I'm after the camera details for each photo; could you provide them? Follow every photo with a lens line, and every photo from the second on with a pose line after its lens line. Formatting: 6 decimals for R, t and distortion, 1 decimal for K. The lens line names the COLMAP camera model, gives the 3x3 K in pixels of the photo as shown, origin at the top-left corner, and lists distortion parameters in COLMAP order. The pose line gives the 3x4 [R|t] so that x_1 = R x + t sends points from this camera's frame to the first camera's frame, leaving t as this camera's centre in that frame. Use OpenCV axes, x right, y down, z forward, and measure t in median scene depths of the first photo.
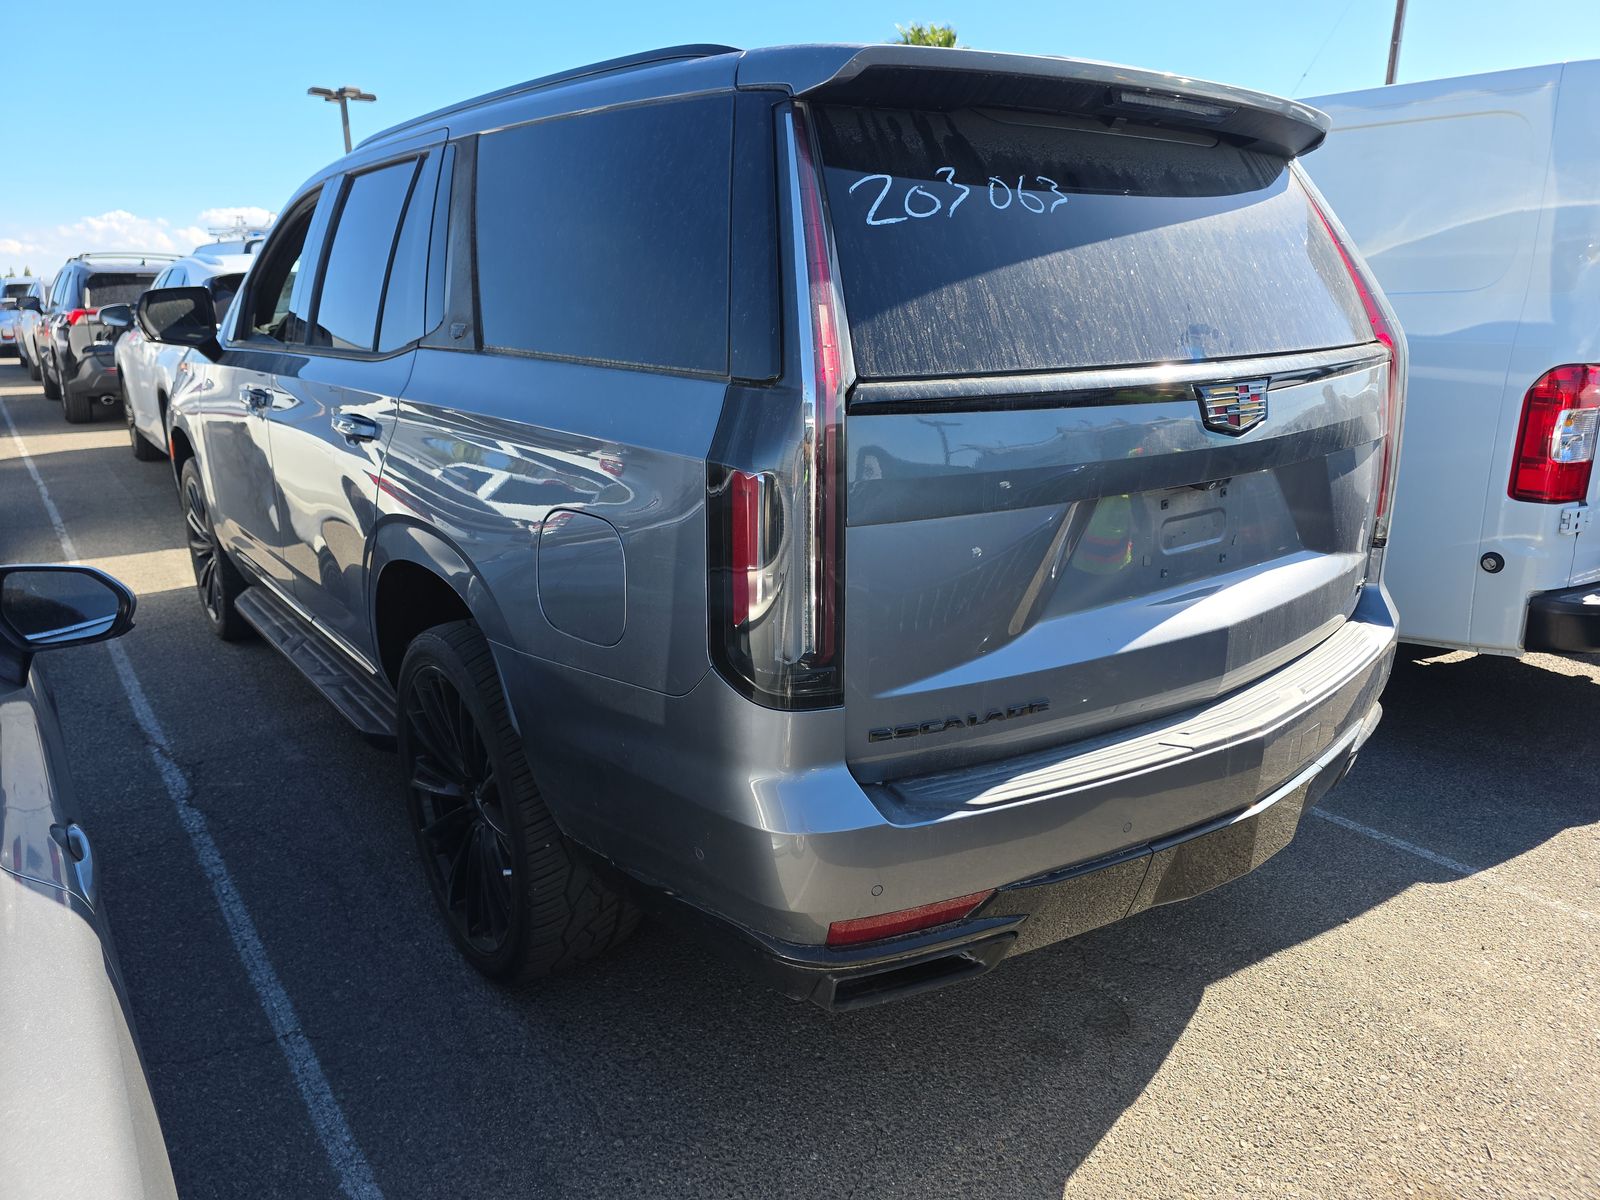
lens RADIAL K [[1075.7, 0, 789.7], [0, 1075.7, 599.8], [0, 0, 1]] dist [0.063685, -0.066522]
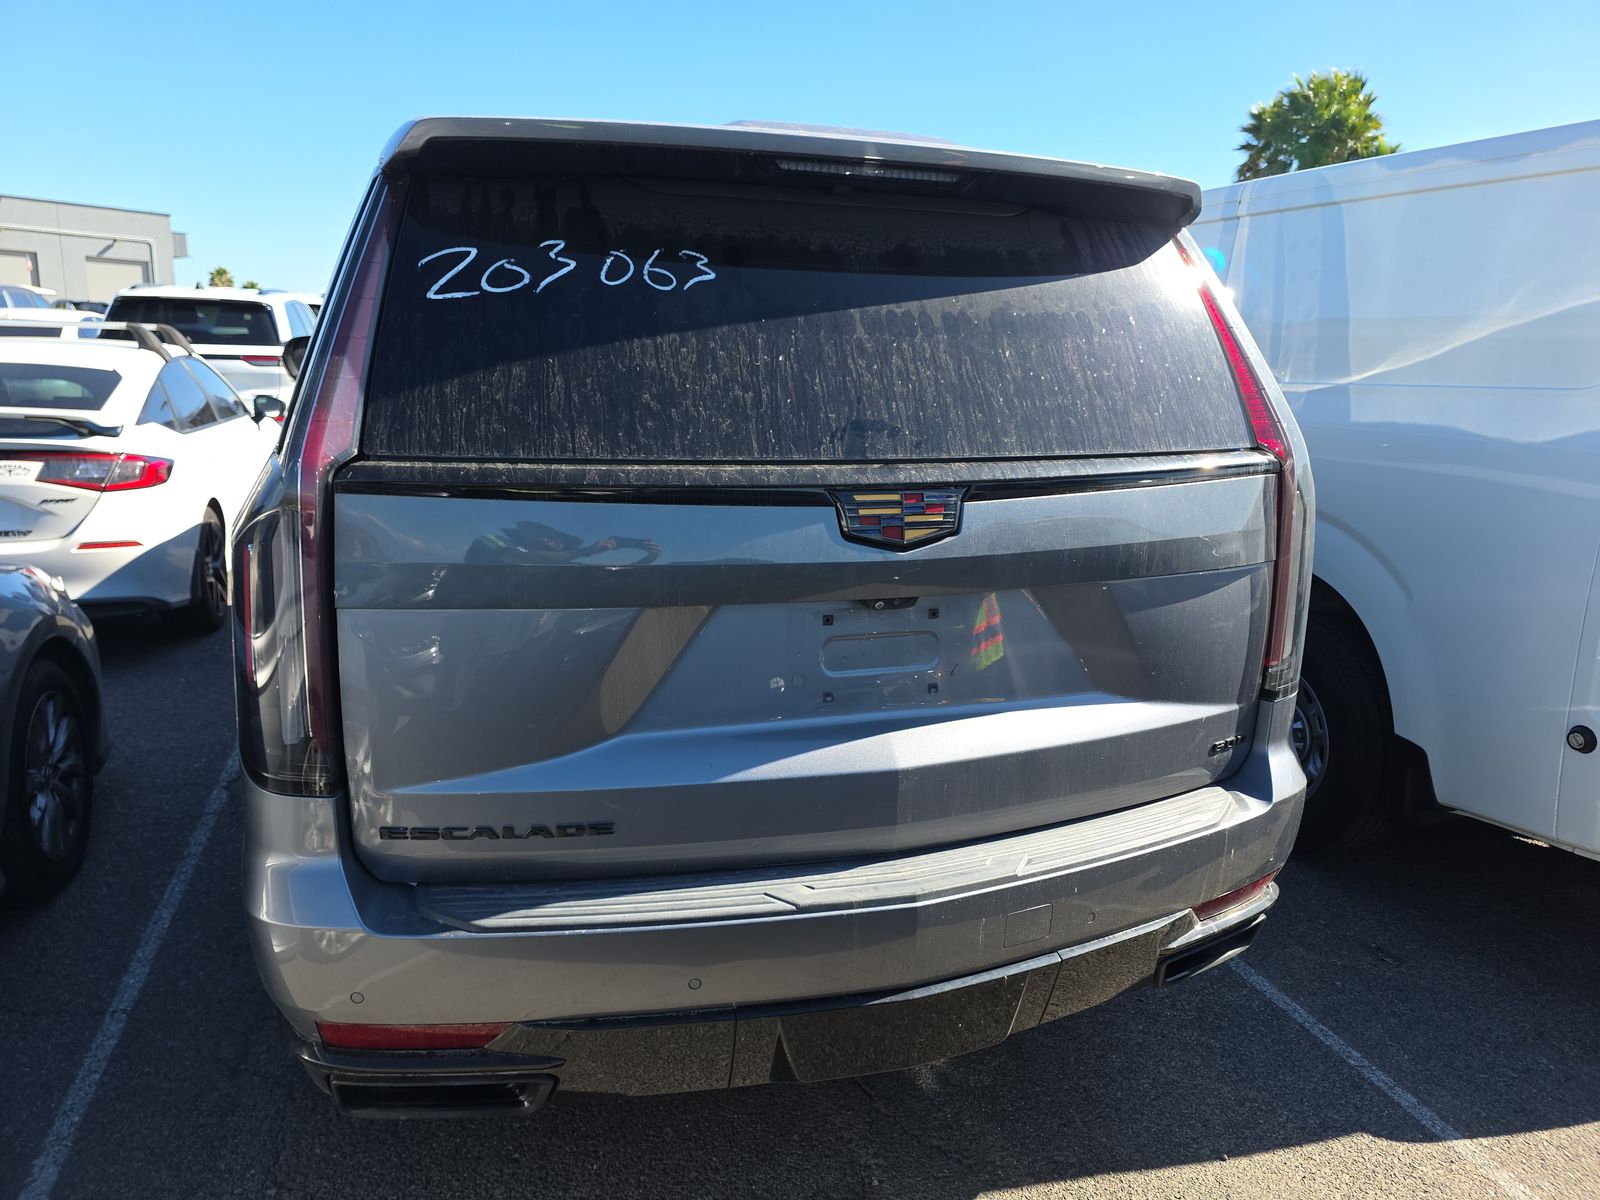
lens RADIAL K [[1075.7, 0, 789.7], [0, 1075.7, 599.8], [0, 0, 1]] dist [0.063685, -0.066522]
pose [[0.946750, 0.105565, -0.304172, 0.628172], [-0.118704, 0.992616, -0.024976, -0.085648], [0.299289, 0.059753, 0.952290, 0.175991]]
